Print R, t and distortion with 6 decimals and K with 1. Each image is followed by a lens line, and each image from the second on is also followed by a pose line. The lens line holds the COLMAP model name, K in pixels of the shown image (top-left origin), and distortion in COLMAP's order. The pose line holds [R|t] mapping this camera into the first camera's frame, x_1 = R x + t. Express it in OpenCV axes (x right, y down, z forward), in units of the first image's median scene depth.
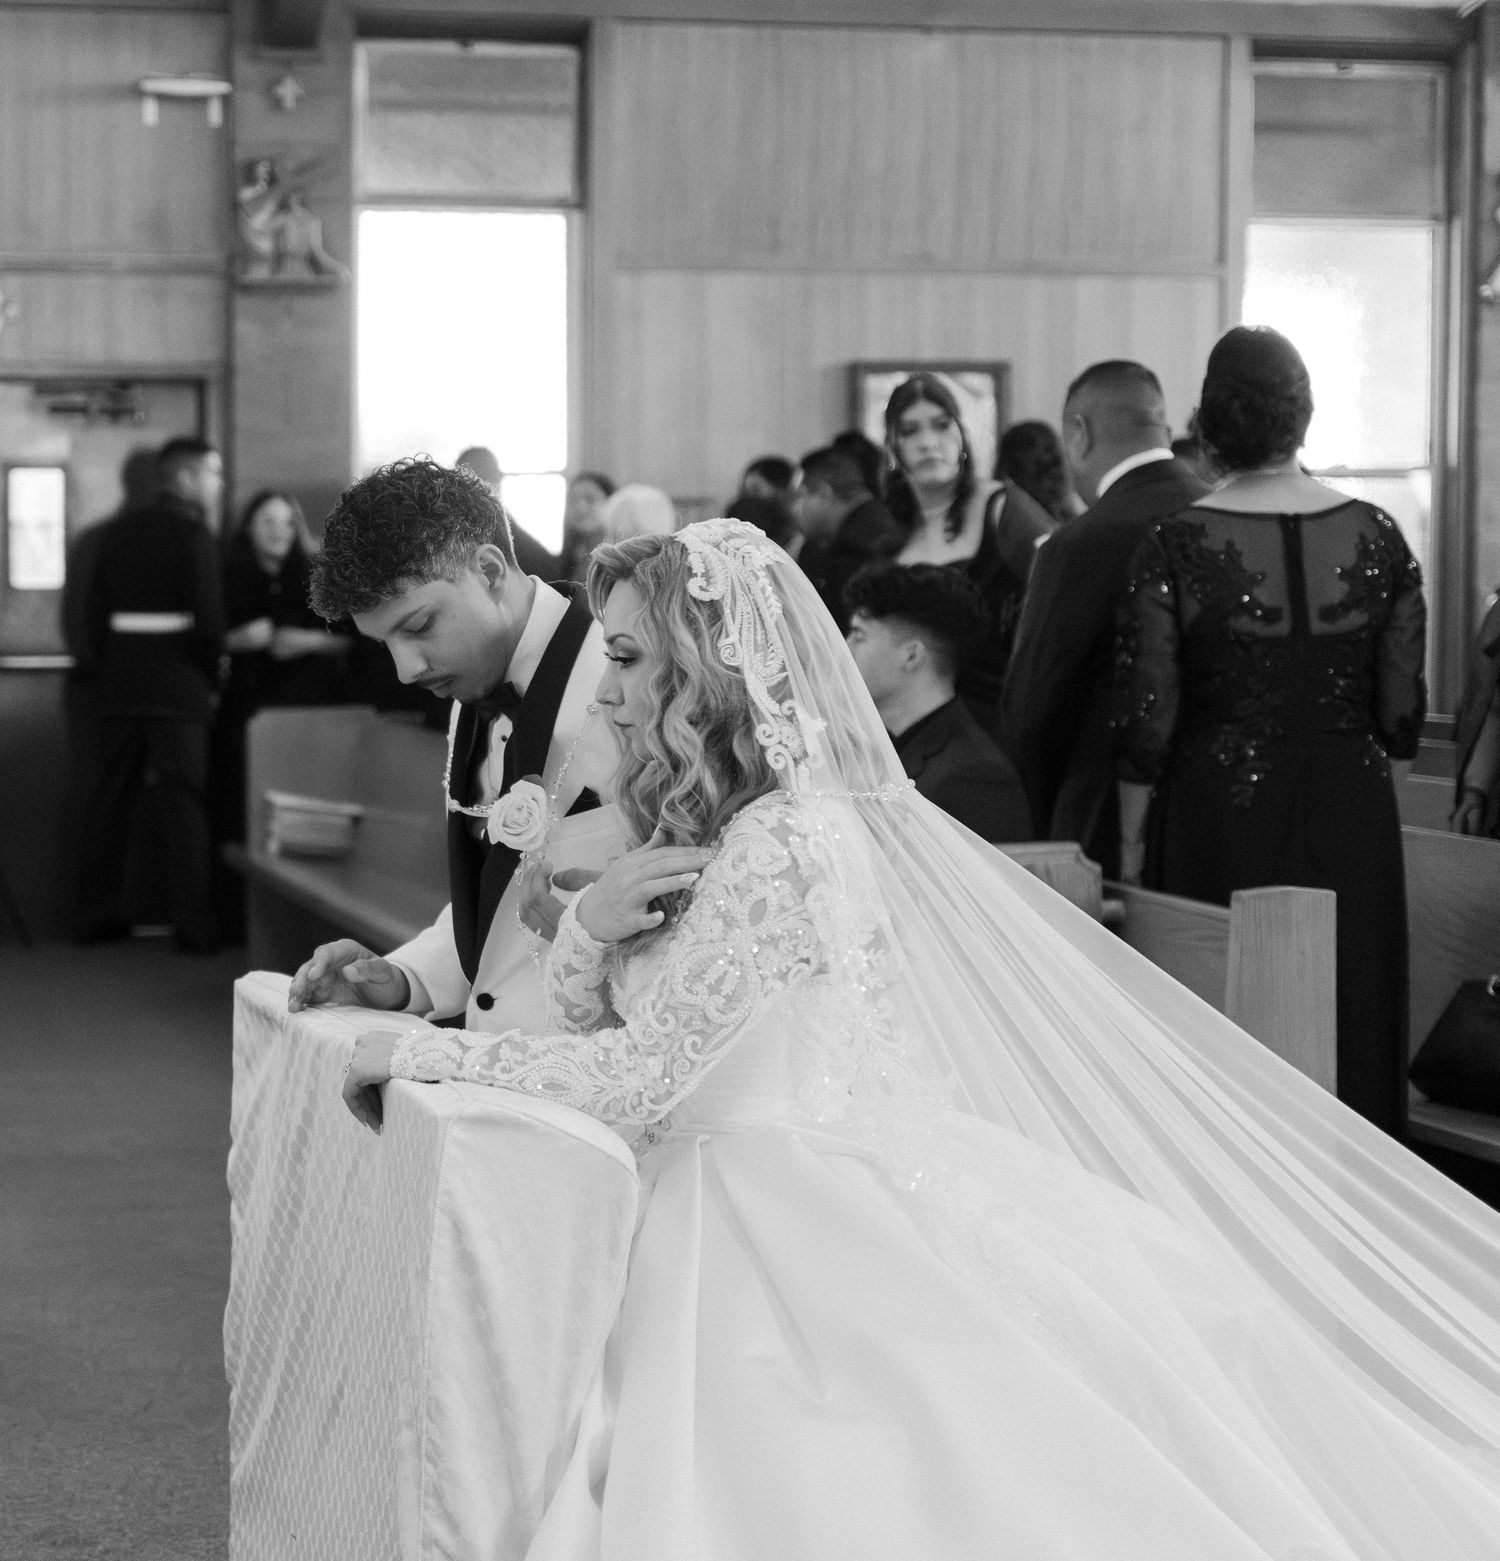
lens RADIAL K [[2276.5, 0, 750.0], [0, 2276.5, 776.0], [0, 0, 1]] dist [-0.029200, 0.000000]
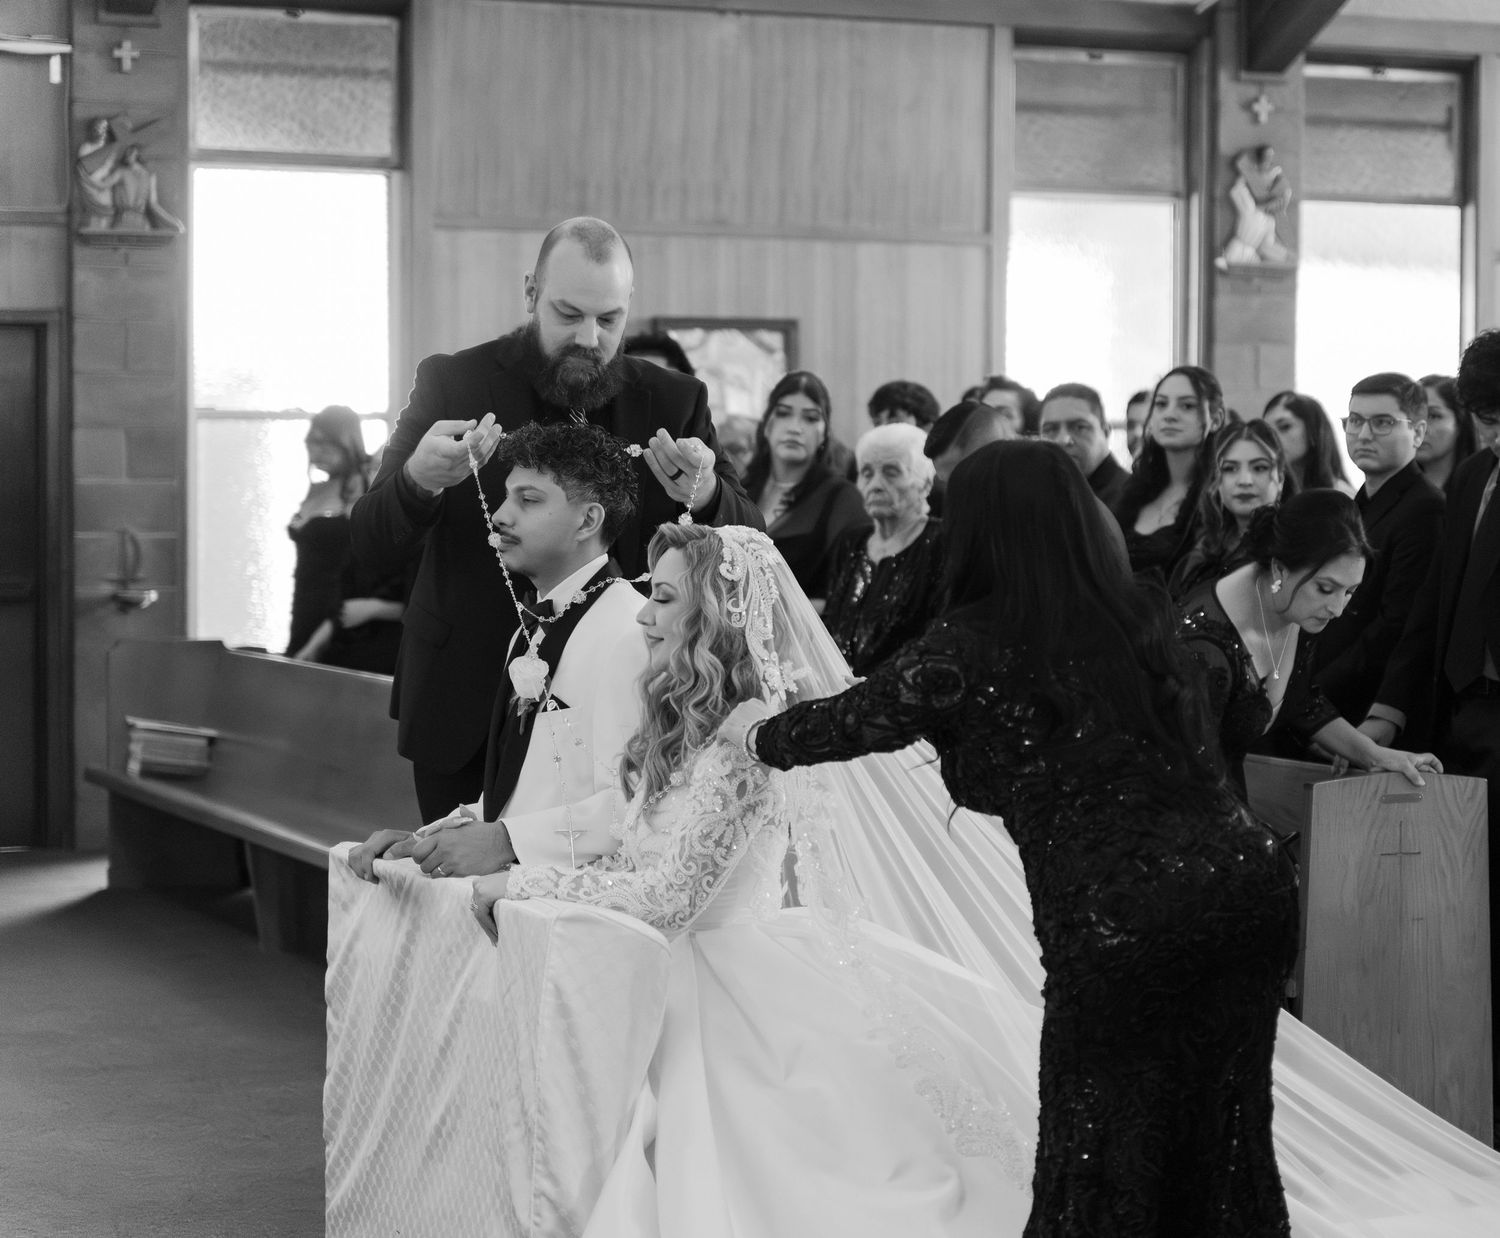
lens RADIAL K [[3614.0, 0, 750.4], [0, 3614.0, 620.8], [0, 0, 1]] dist [-0.086488, 0.000000]
pose [[0.986312, 0.001488, 0.164886, -0.192936], [0.001993, 0.999779, -0.020940, -0.001481], [-0.164880, 0.020982, 0.986090, -0.698387]]
